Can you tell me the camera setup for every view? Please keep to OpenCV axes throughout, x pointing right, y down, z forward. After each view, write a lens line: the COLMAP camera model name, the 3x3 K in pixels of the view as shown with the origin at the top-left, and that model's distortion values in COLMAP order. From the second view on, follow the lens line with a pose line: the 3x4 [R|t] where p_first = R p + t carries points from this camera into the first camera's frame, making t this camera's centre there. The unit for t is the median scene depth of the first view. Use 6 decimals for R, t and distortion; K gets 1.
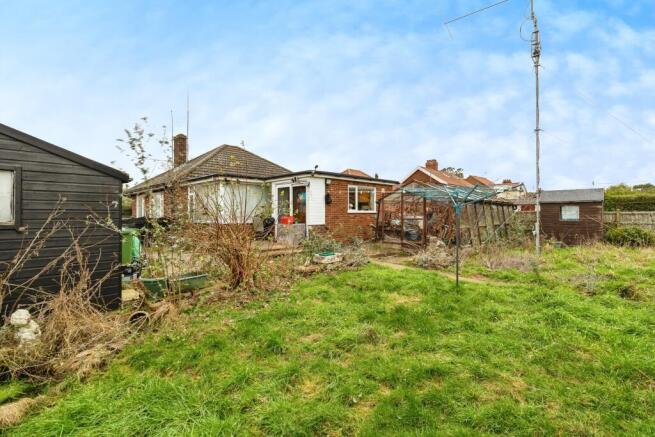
lens RADIAL K [[303.0, 0, 326.7], [0, 303.0, 219.5], [0, 0, 1]] dist [-0.000372, 0.001615]
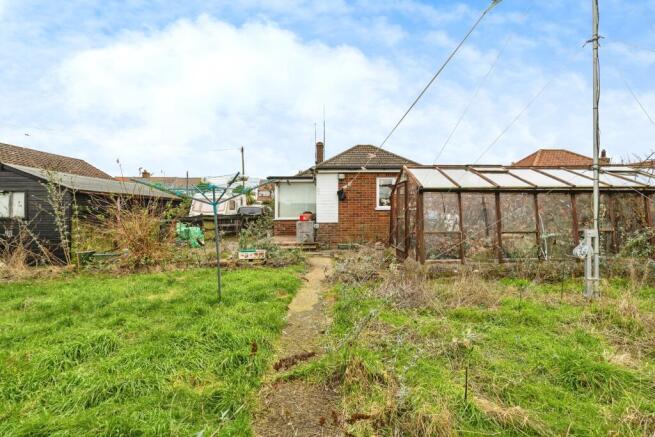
lens RADIAL K [[303.0, 0, 326.7], [0, 303.0, 219.5], [0, 0, 1]] dist [-0.000372, 0.001615]
pose [[0.728547, 0.019348, -0.684723, 0.605748], [-0.009992, 0.999795, 0.017619, -0.008832], [0.684923, -0.005994, 0.728590, 0.292780]]
